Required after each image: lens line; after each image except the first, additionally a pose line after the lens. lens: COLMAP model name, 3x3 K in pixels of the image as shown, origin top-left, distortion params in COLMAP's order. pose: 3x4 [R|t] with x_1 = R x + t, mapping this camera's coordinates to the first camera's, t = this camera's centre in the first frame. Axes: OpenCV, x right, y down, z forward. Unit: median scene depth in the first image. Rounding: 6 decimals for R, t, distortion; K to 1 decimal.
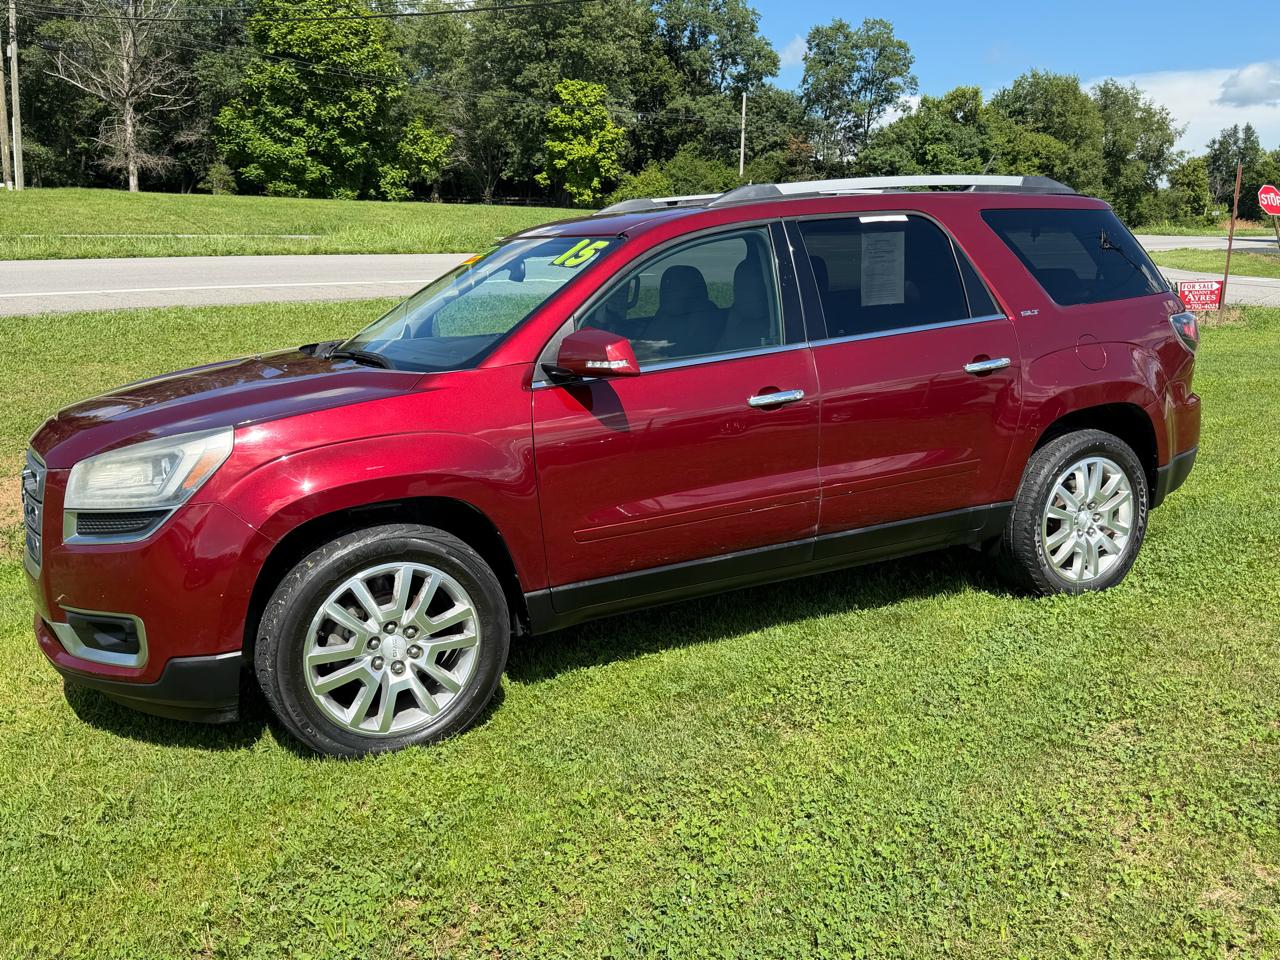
lens RADIAL K [[1109.6, 0, 637.4], [0, 1109.6, 502.1], [0, 0, 1]] dist [0.084869, -0.116142]
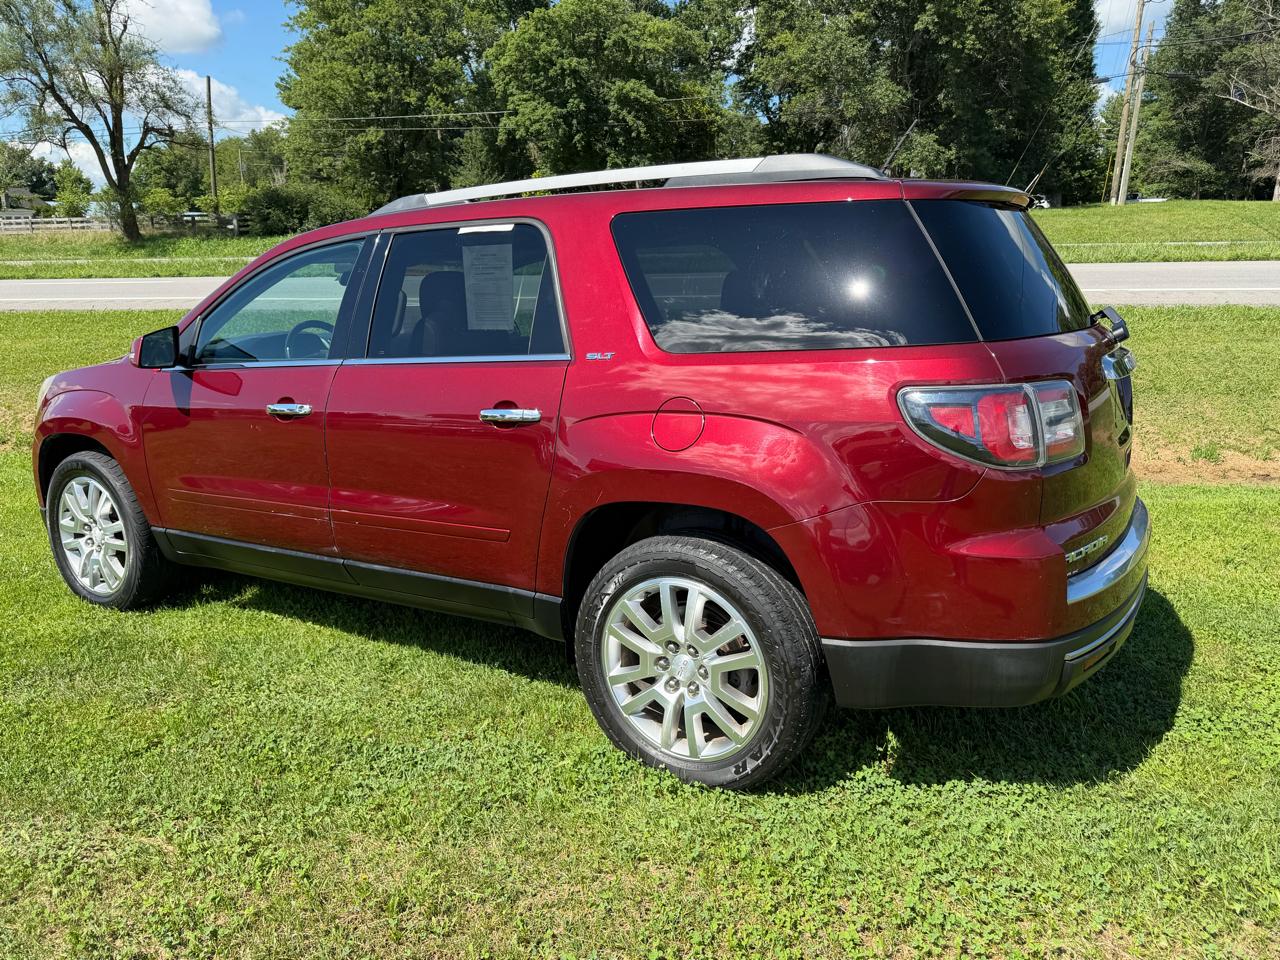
lens RADIAL K [[953.9, 0, 628.5], [0, 953.9, 490.9], [0, 0, 1]] dist [0.029062, -0.028949]
pose [[0.504916, 0.204932, -0.838488, 0.059204], [-0.188472, 0.974143, 0.124594, -0.010798], [0.842341, 0.095122, 0.530485, 0.045921]]
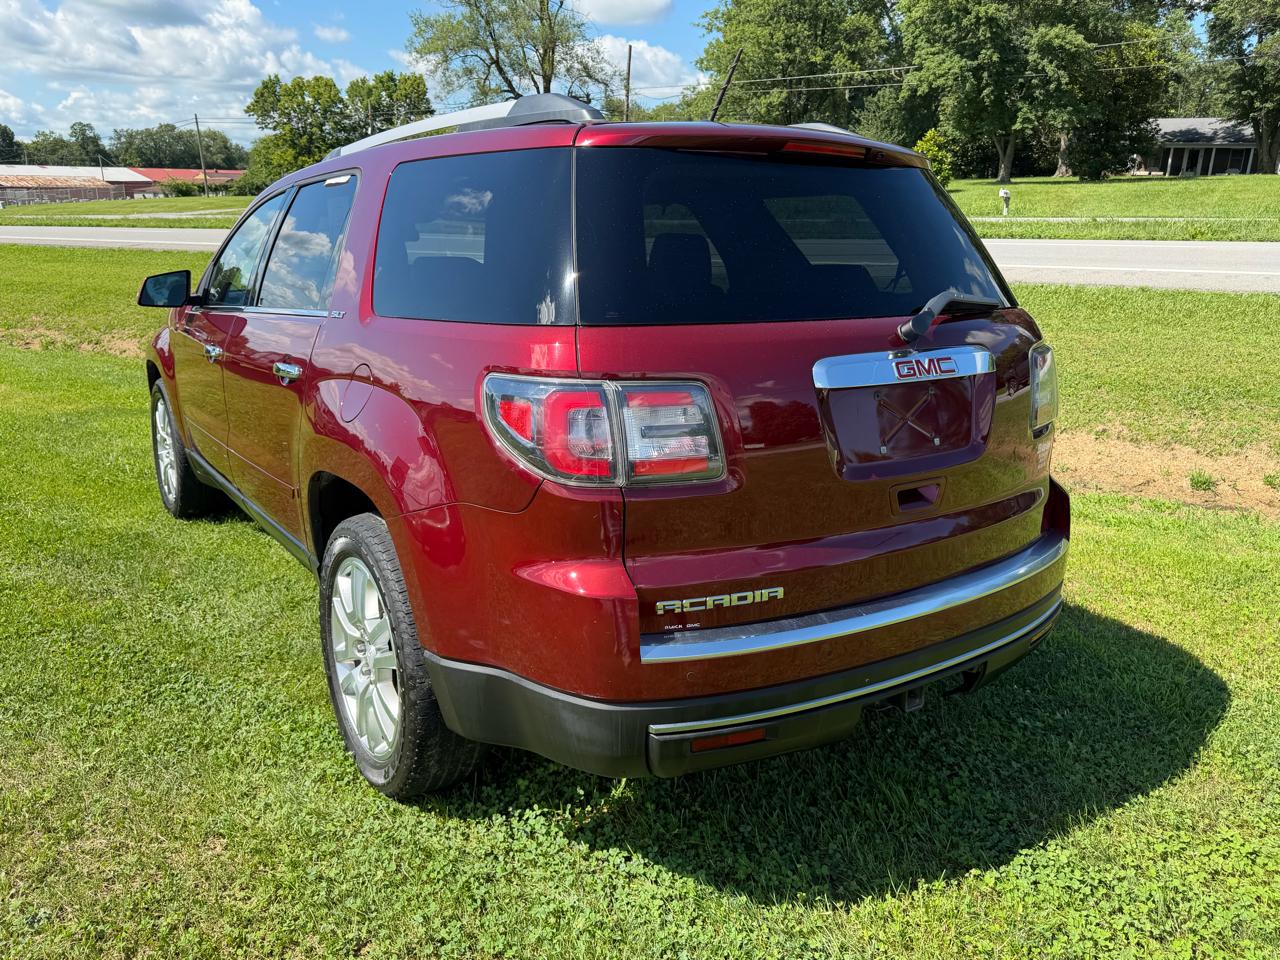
lens RADIAL K [[953.9, 0, 632.4], [0, 953.9, 488.5], [0, 0, 1]] dist [0.029062, -0.028949]
pose [[0.116601, 0.274302, -0.954548, 0.063344], [-0.237067, 0.941010, 0.241453, -0.016395], [0.964471, 0.198138, 0.174751, 0.070648]]
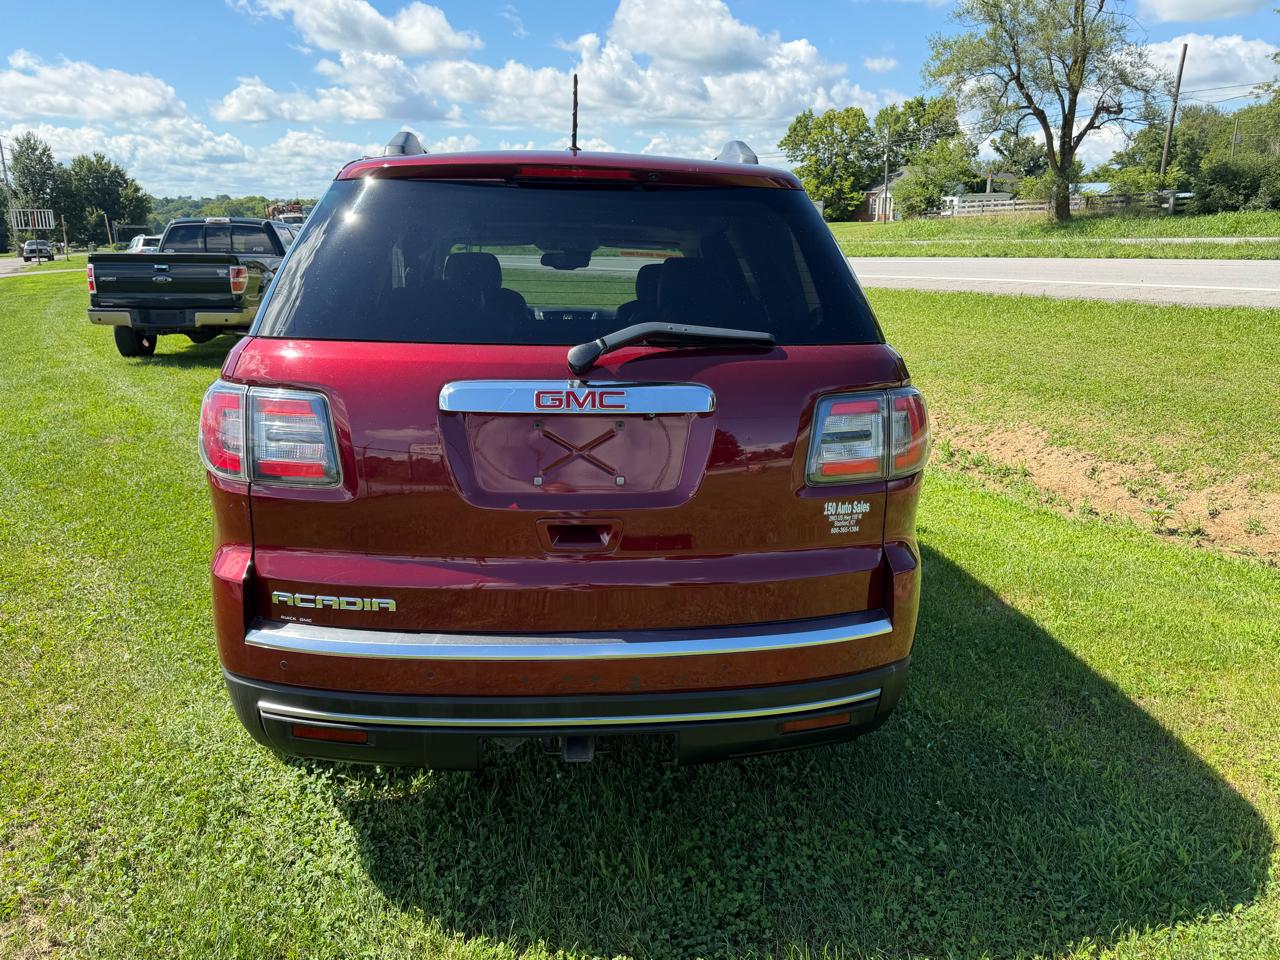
lens RADIAL K [[953.9, 0, 643.6], [0, 953.9, 499.7], [0, 0, 1]] dist [0.029062, -0.028949]
pose [[-0.383356, 0.244596, -0.890624, 0.060173], [-0.208418, 0.916513, 0.341416, -0.022091], [0.899778, 0.316506, -0.300372, 0.094320]]
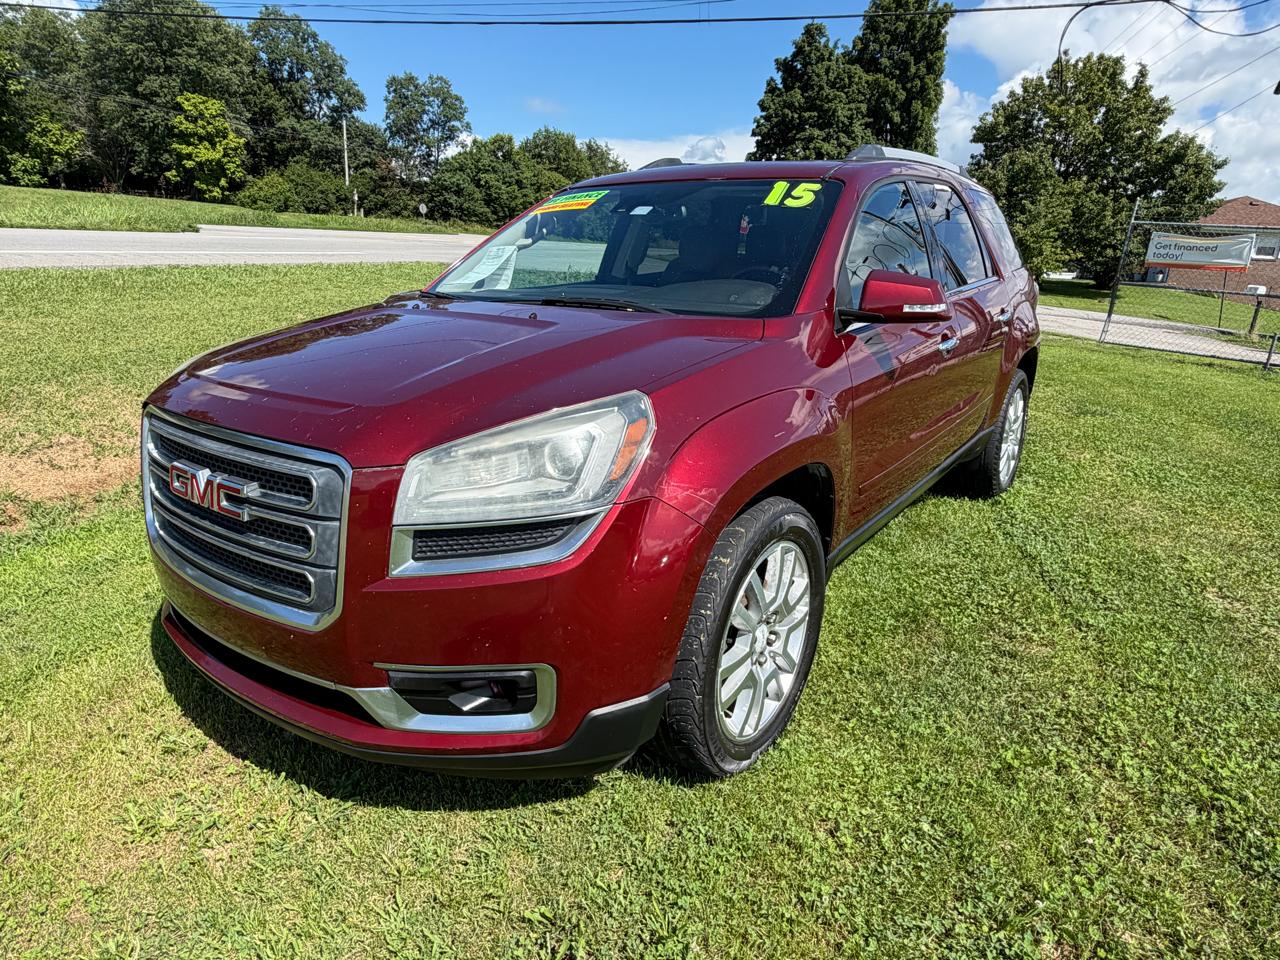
lens RADIAL K [[762.3, 0, 632.9], [0, 762.3, 497.1], [0, 0, 1]] dist [0.002758, -0.002038]
pose [[0.898544, -0.103718, 0.426453, -0.027673], [0.064115, 0.992271, 0.106238, -0.002431], [-0.434176, -0.068118, 0.898249, 0.025564]]
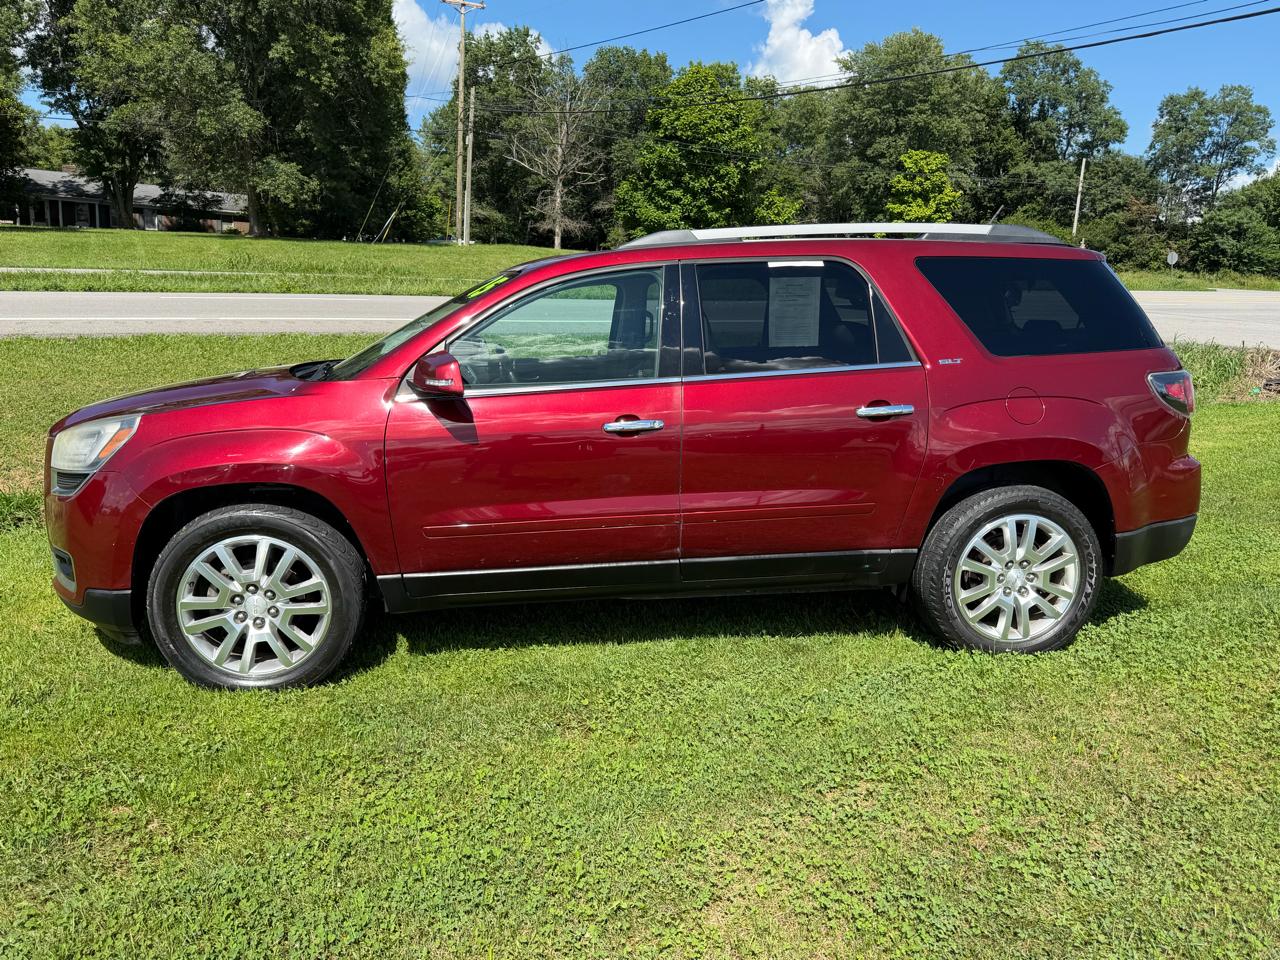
lens RADIAL K [[953.9, 0, 632.7], [0, 953.9, 493.4], [0, 0, 1]] dist [0.029062, -0.028949]
pose [[0.939045, 0.095307, -0.330319, 0.024901], [-0.101990, 0.994781, -0.002917, -0.001456], [0.328317, 0.036429, 0.943865, 0.007539]]
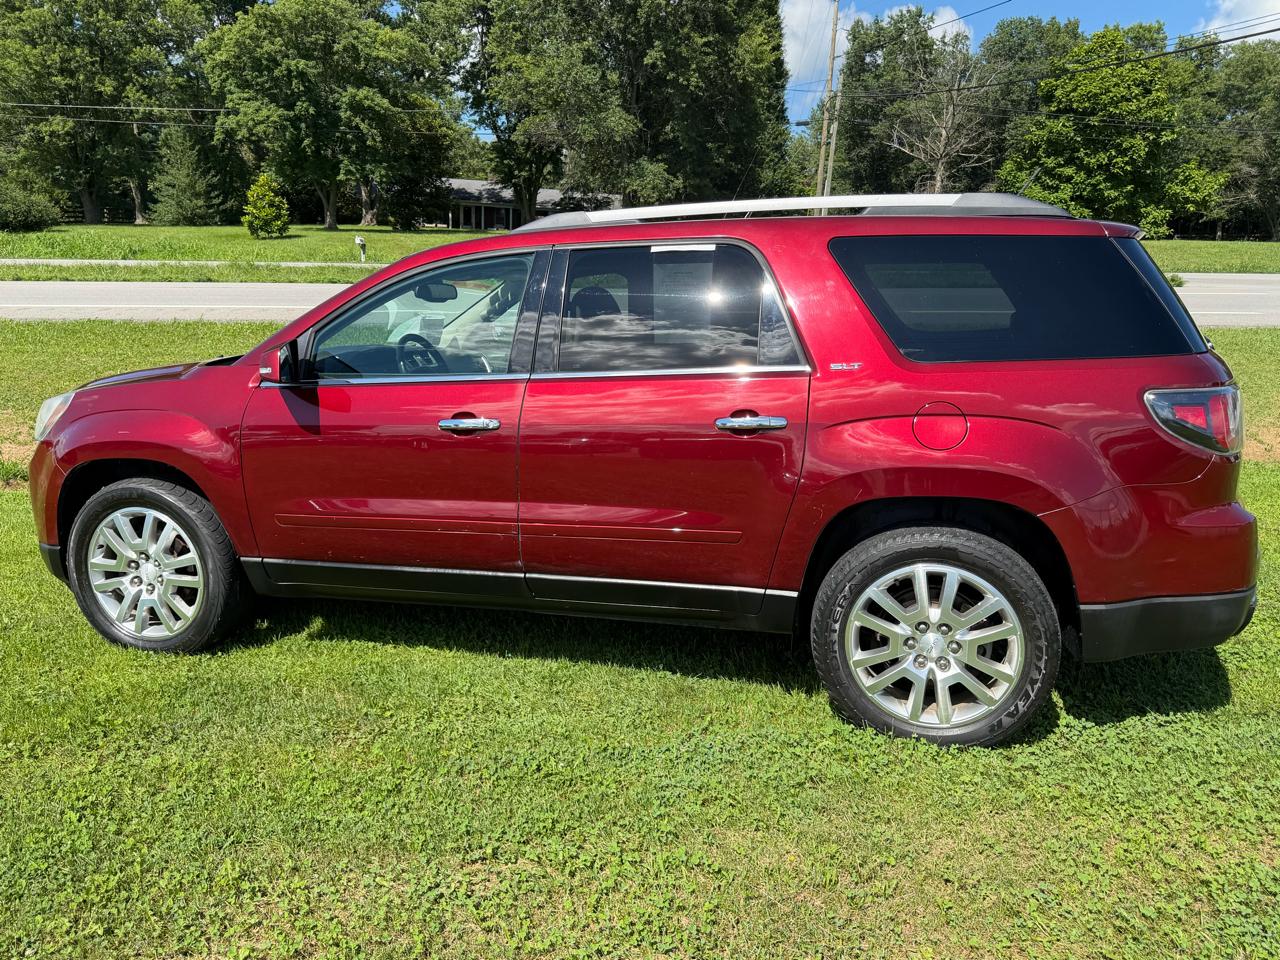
lens RADIAL K [[953.9, 0, 634.3], [0, 953.9, 485.1], [0, 0, 1]] dist [0.029062, -0.028949]
pose [[0.736336, 0.161679, -0.657016, 0.046168], [-0.171048, 0.983971, 0.050438, -0.006214], [0.654639, 0.075242, 0.752188, 0.026160]]
